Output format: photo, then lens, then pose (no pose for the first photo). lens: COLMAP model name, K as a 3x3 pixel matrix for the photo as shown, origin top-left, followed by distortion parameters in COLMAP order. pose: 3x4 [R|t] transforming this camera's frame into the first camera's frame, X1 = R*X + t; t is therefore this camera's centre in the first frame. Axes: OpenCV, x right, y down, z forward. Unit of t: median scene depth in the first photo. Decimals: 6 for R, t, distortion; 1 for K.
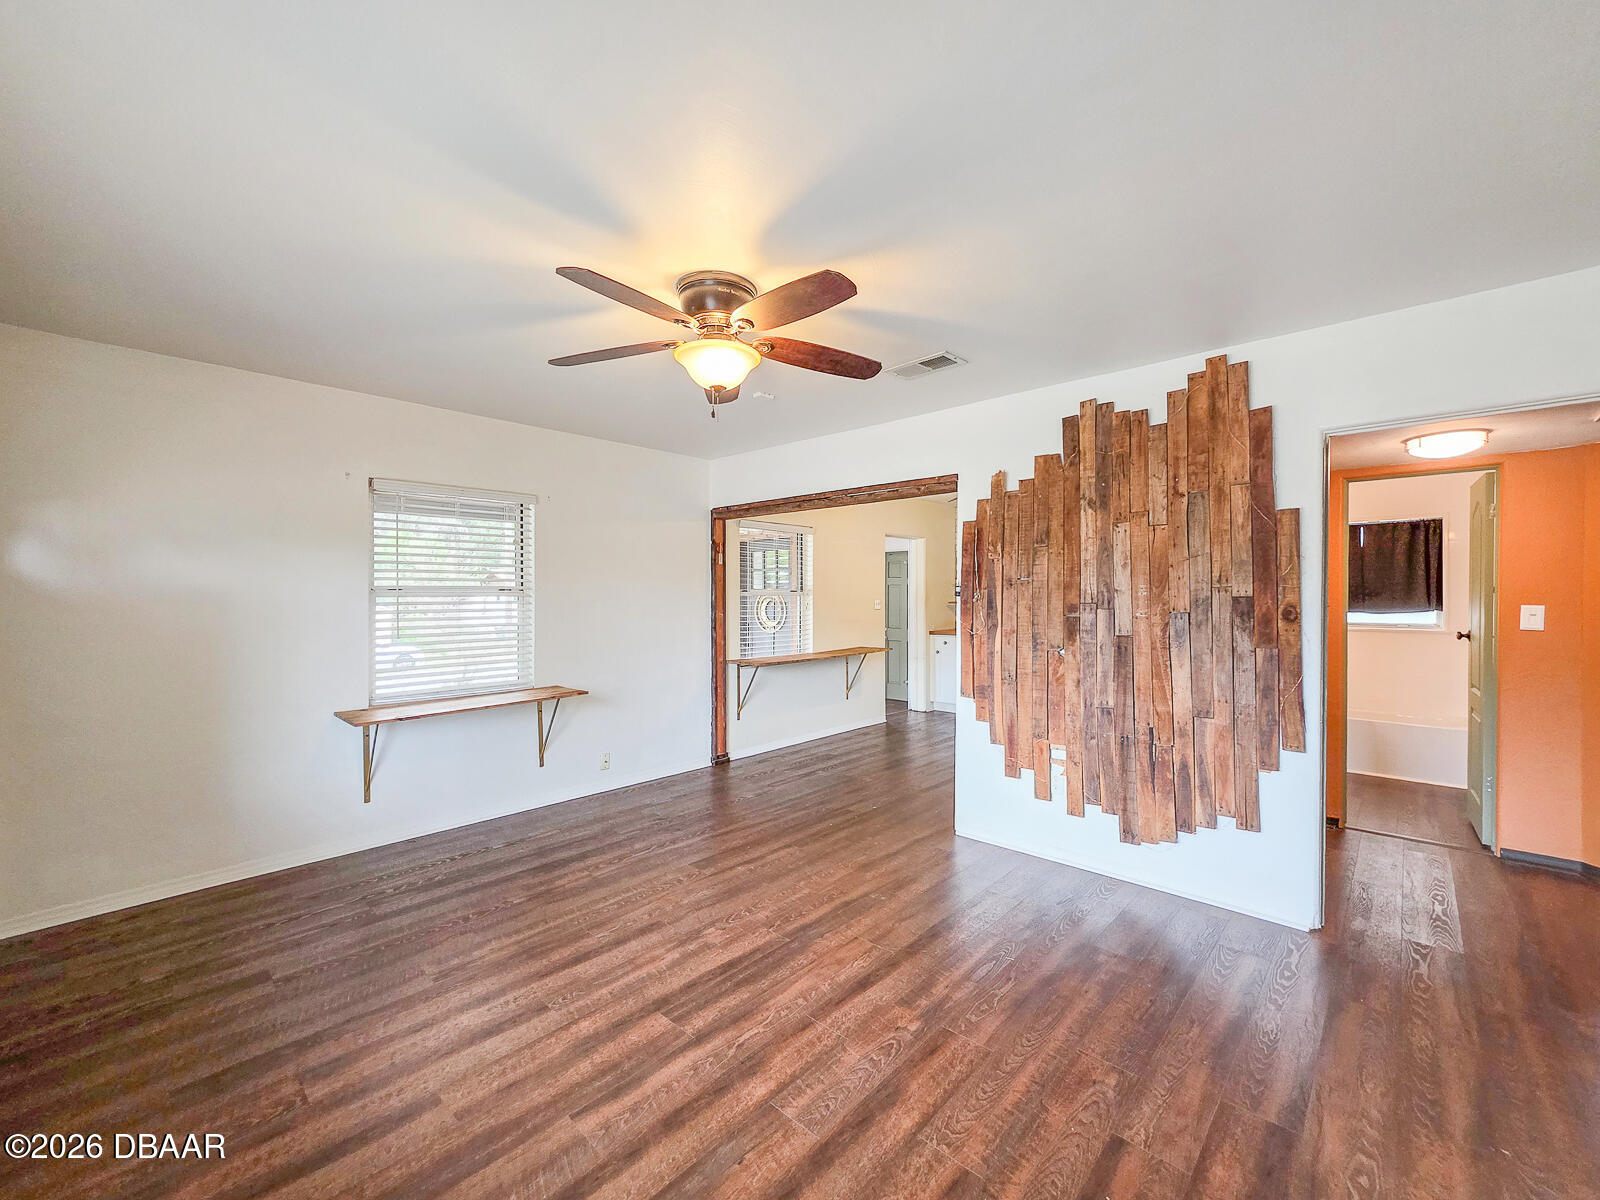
lens RADIAL K [[657.9, 0, 800.0], [0, 657.9, 600.0], [0, 0, 1]] dist [0.001370, 0.000269]
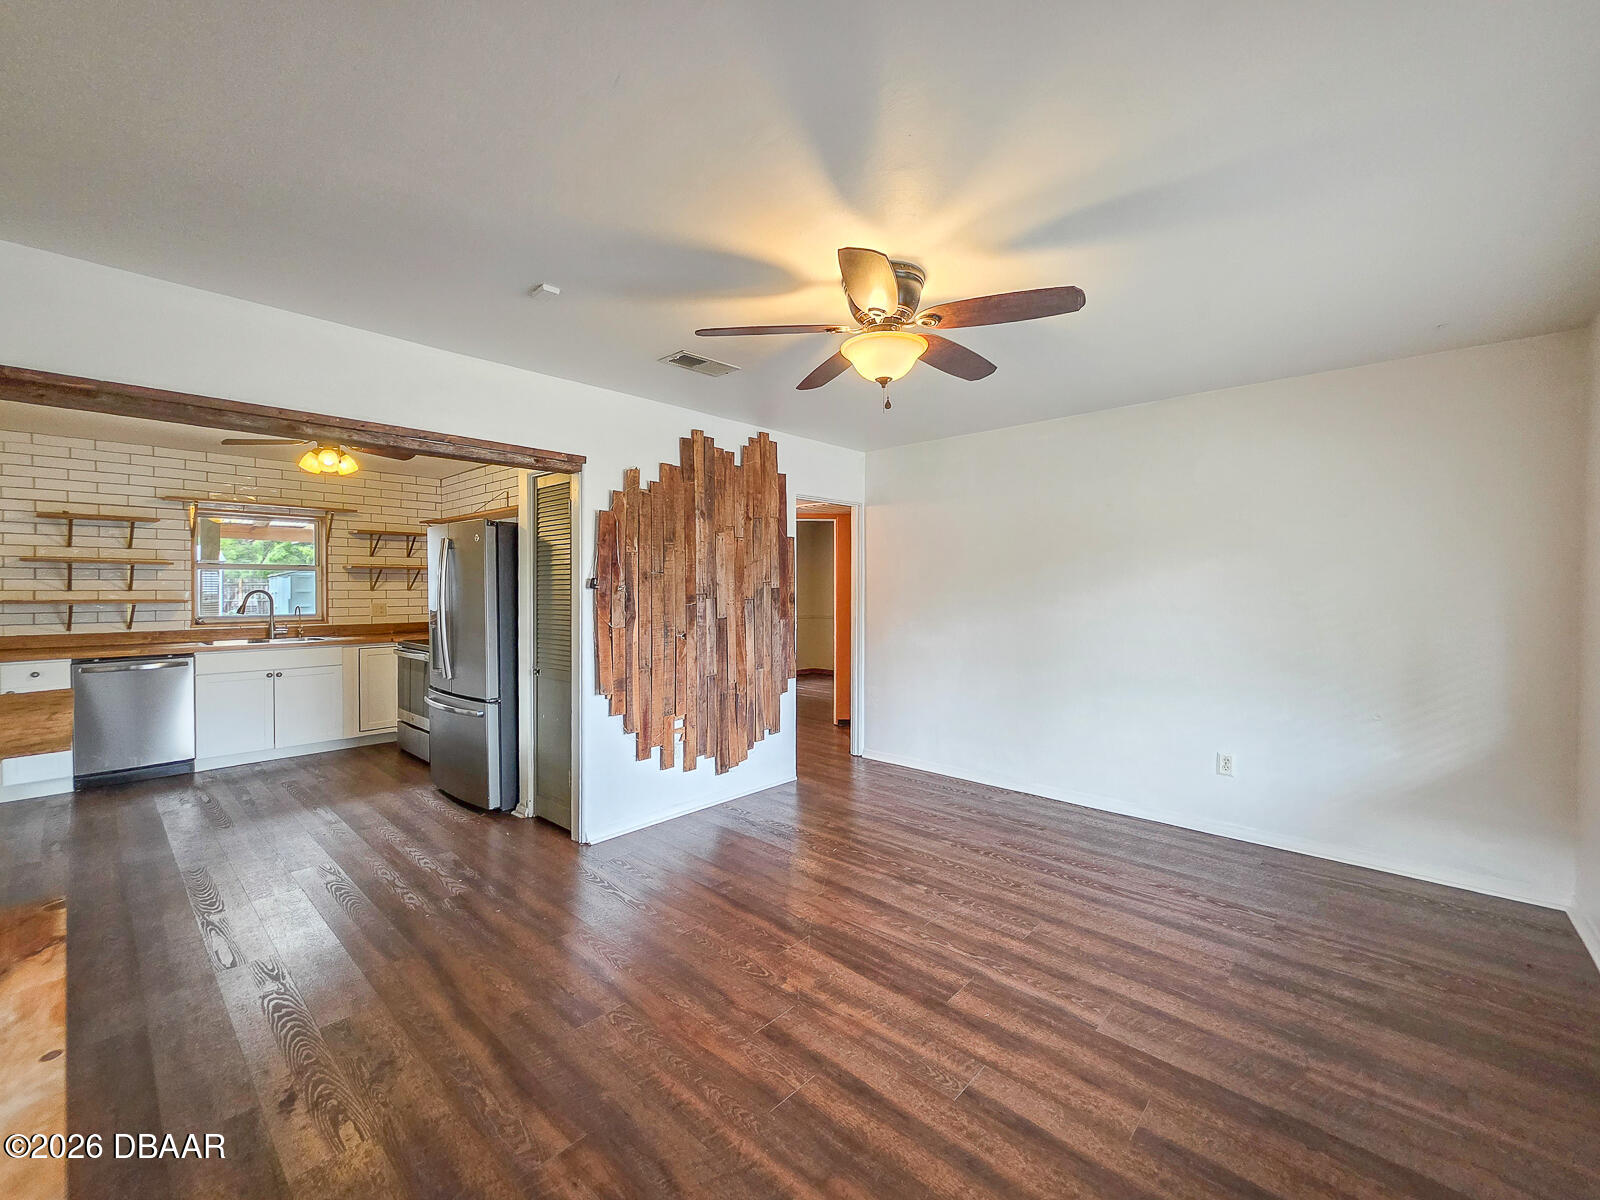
lens RADIAL K [[651.3, 0, 821.2], [0, 651.3, 592.0], [0, 0, 1]] dist [-0.001837, -0.000295]
pose [[-0.018961, -0.006374, 0.999800, -0.835198], [0.008944, 0.999939, 0.006544, -0.005400], [-0.999780, 0.009067, -0.018903, 0.838858]]
